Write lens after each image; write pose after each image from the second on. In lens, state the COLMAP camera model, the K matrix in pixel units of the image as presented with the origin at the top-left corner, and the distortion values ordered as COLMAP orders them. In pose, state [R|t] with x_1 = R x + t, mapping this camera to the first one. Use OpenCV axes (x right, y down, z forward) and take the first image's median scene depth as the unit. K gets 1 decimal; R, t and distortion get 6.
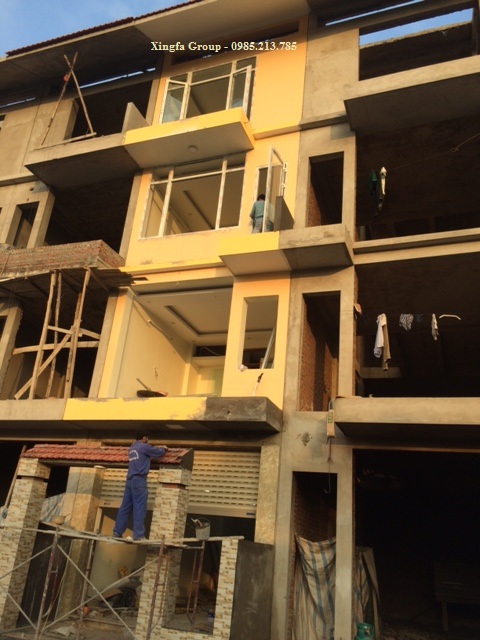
lens RADIAL K [[545.5, 0, 240.0], [0, 545.5, 320.0], [0, 0, 1]] dist [0.010161, -0.000325]
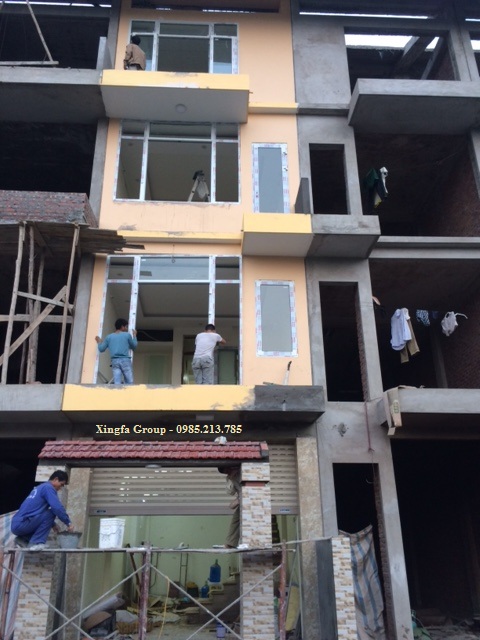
lens RADIAL K [[545.5, 0, 240.0], [0, 545.5, 320.0], [0, 0, 1]] dist [0.010161, -0.000325]
pose [[0.913155, 0.067374, 0.402005, -0.387712], [-0.072447, 0.997369, -0.002590, 0.031816], [-0.401122, -0.026759, 0.915634, 0.154852]]
